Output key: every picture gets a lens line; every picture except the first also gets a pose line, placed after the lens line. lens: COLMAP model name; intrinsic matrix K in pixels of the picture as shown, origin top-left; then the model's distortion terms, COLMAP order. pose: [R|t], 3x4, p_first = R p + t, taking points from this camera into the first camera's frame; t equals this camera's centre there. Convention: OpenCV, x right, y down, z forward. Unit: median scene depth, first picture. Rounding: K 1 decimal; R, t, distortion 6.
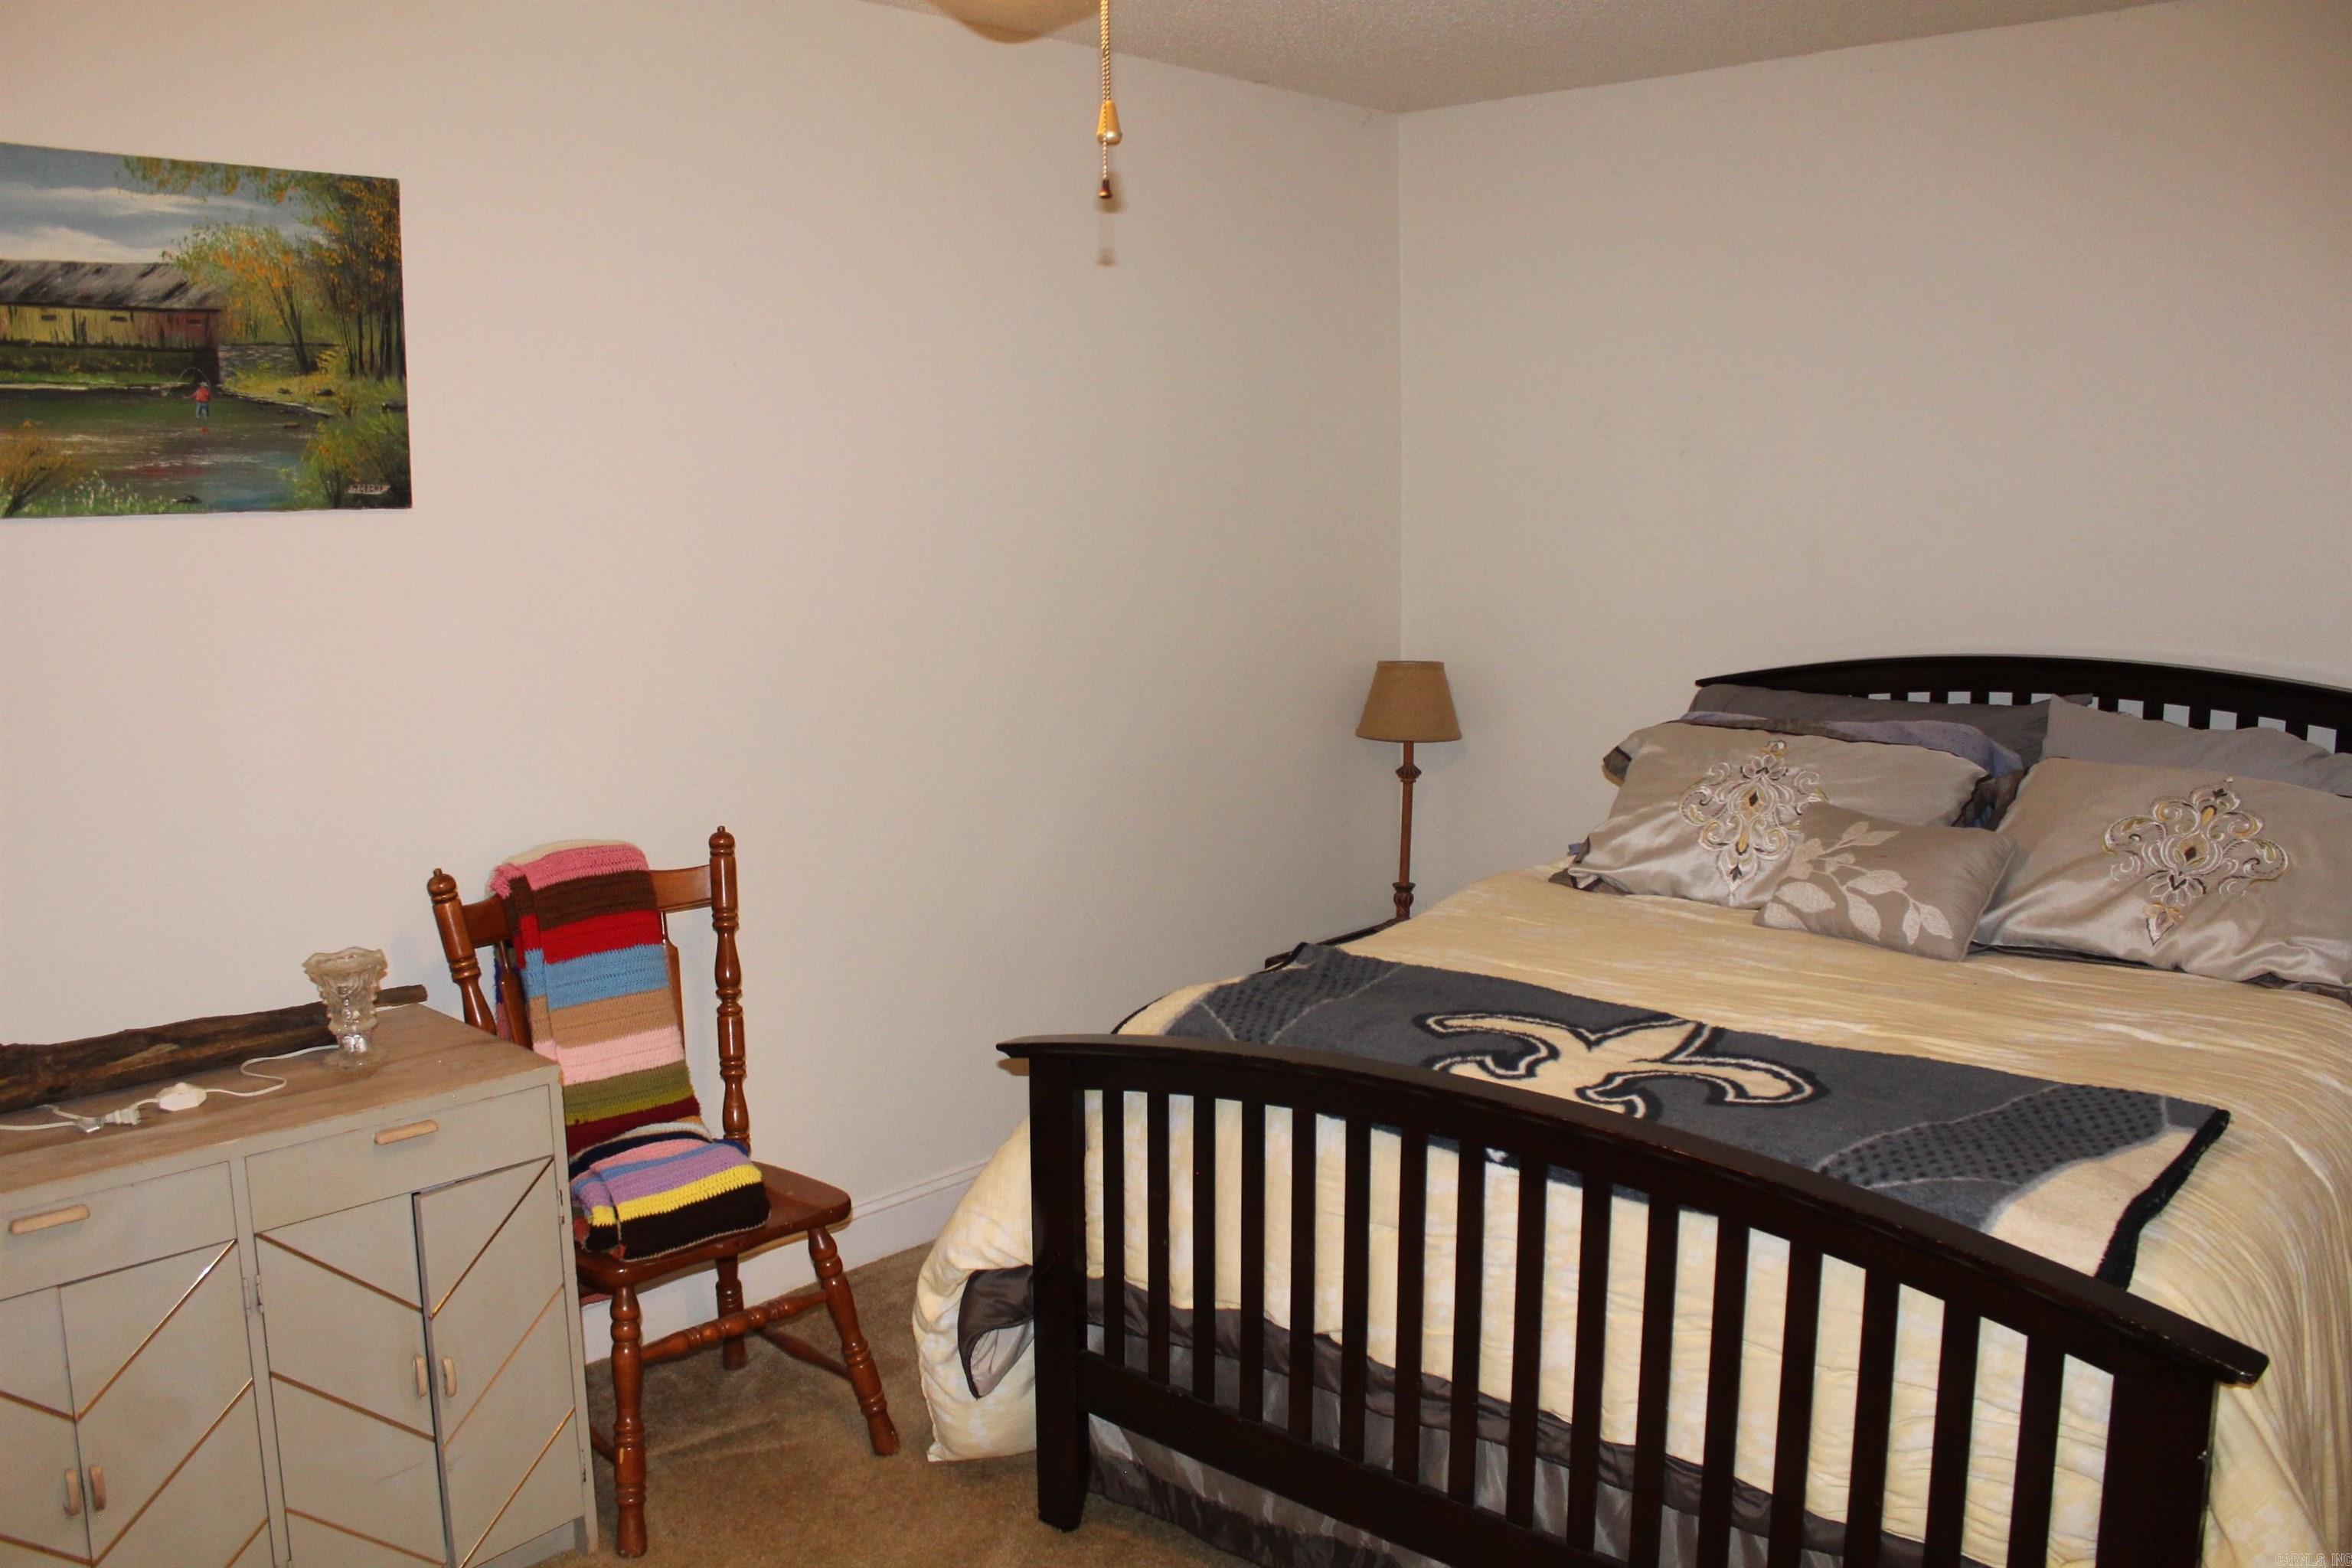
lens RADIAL K [[1984.5, 0, 1165.6], [0, 1984.5, 791.4], [0, 0, 1]] dist [-0.155167, 0.143843]
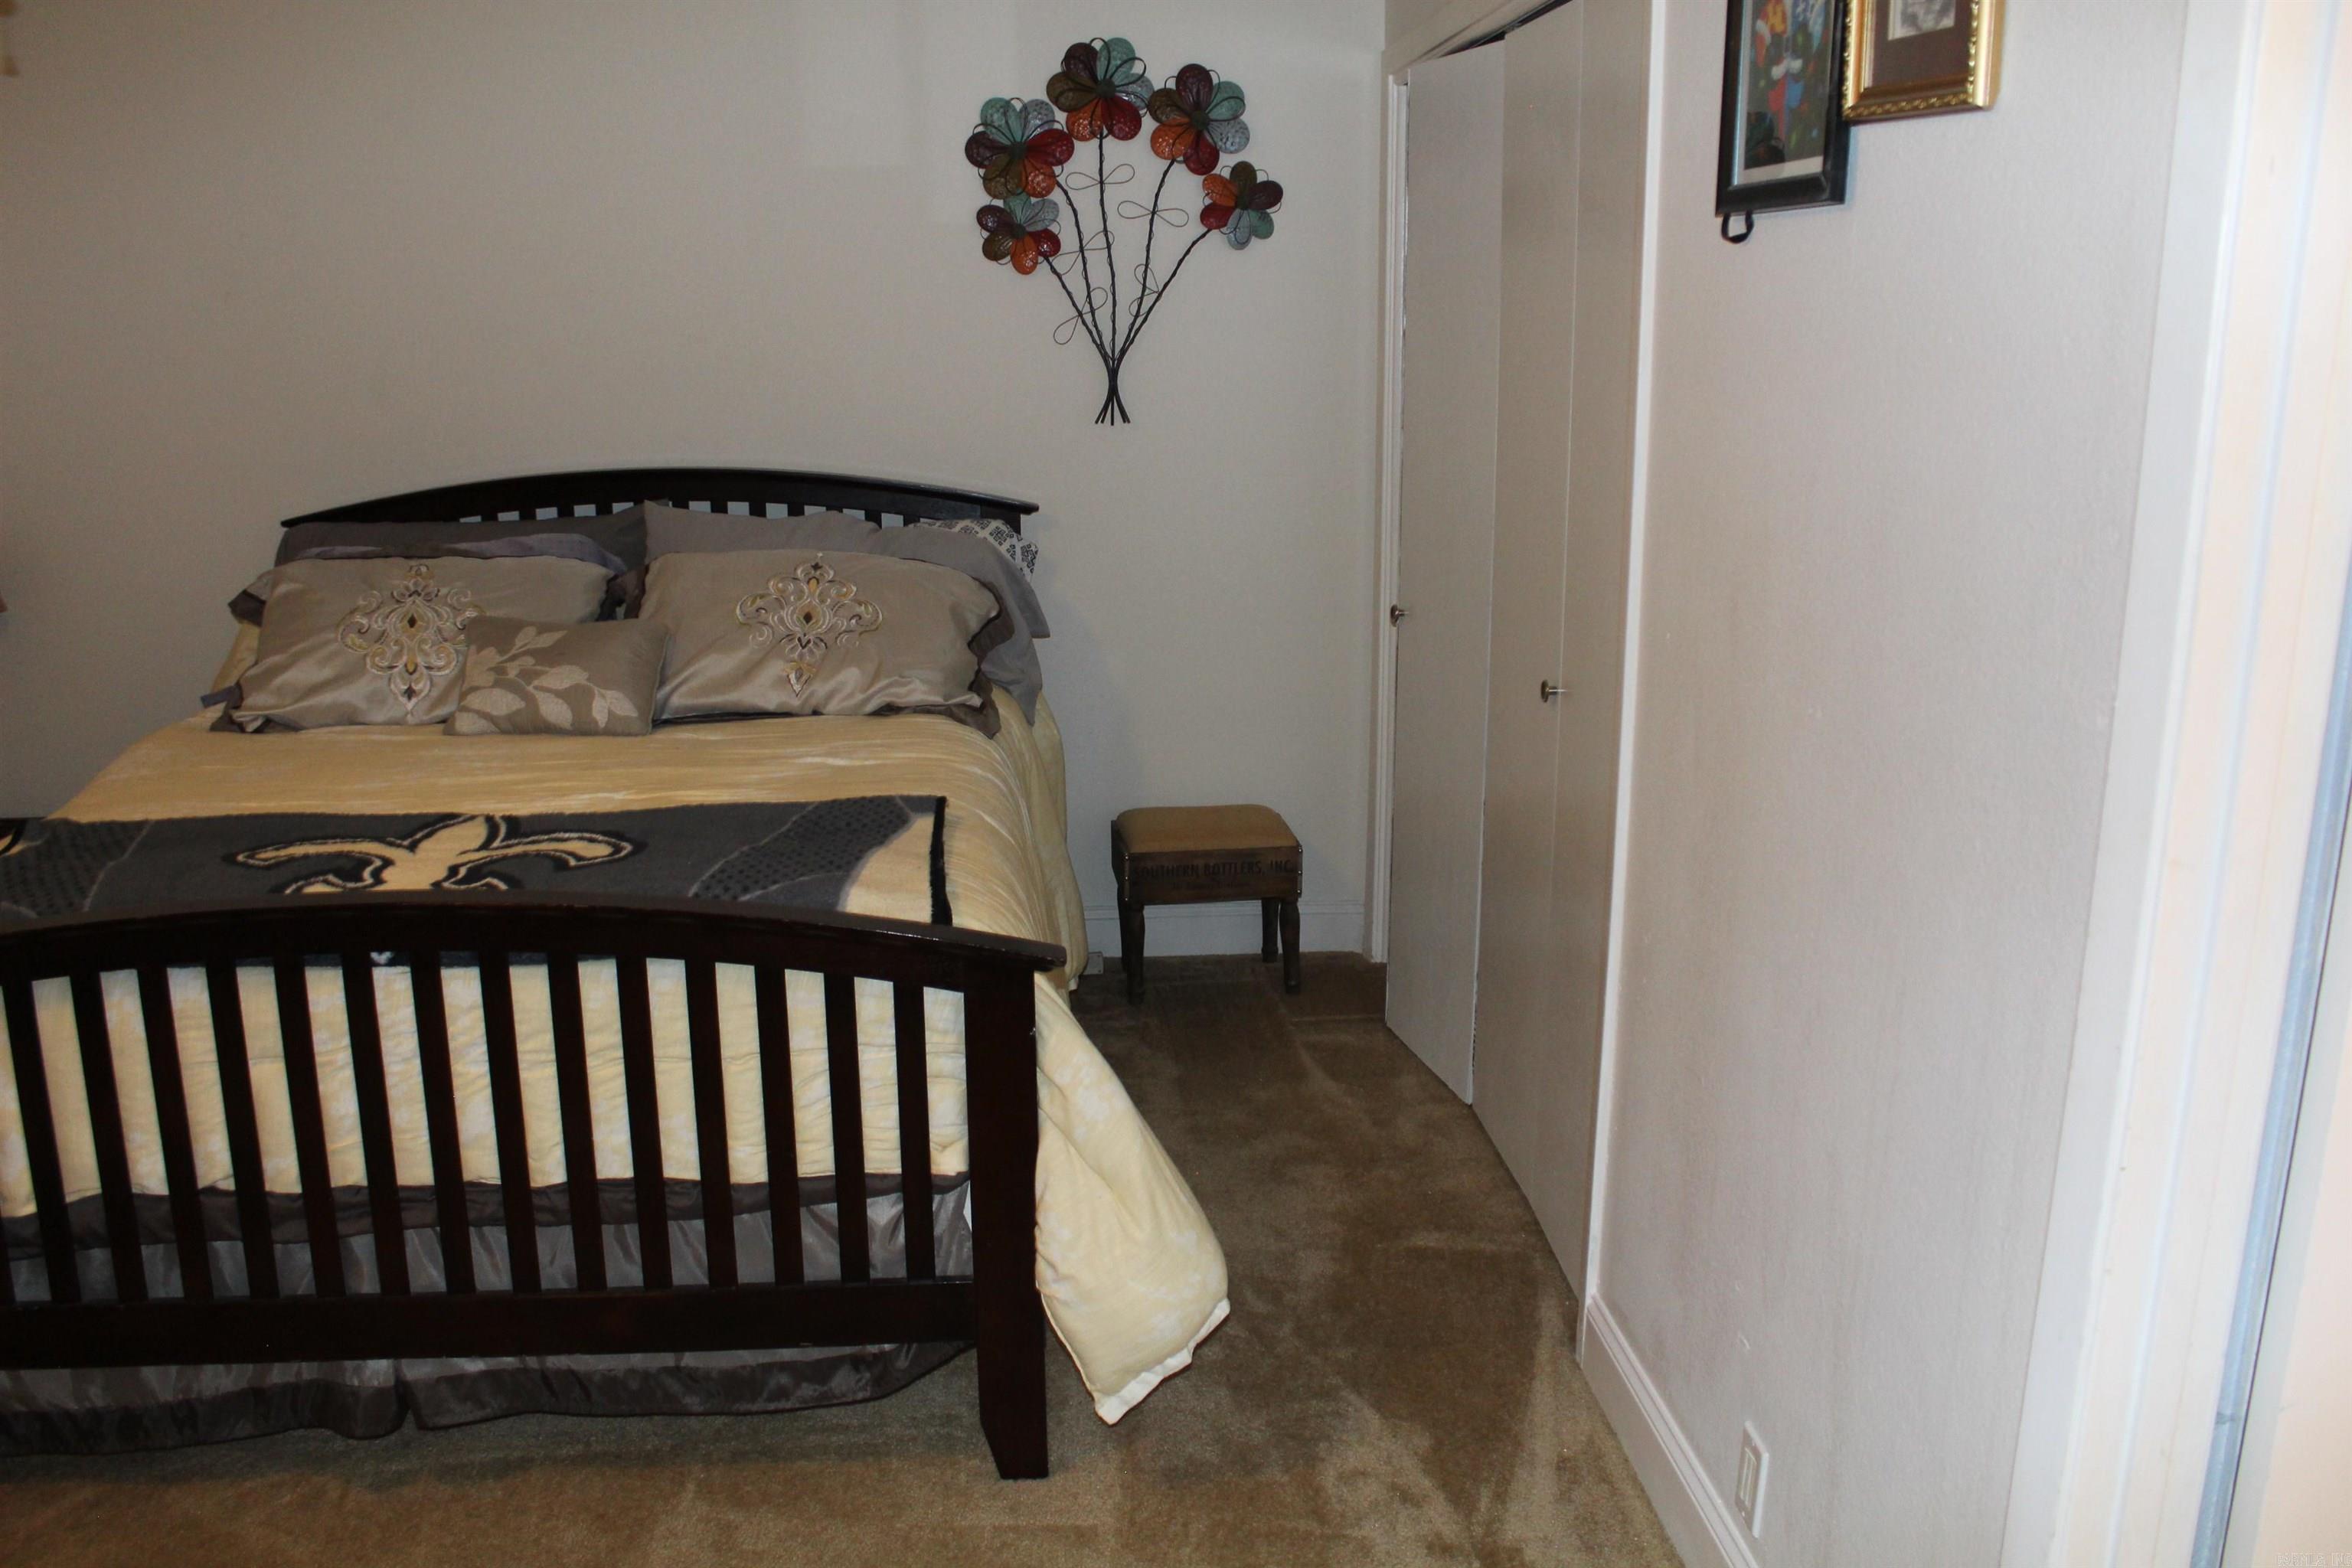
lens RADIAL K [[1984.5, 0, 1189.3], [0, 1984.5, 782.2], [0, 0, 1]] dist [-0.155167, 0.143843]
pose [[0.677314, -0.164615, 0.717041, -0.234046], [0.112705, 0.986358, 0.119983, 0.014696], [-0.727010, -0.000452, 0.686627, -0.021359]]
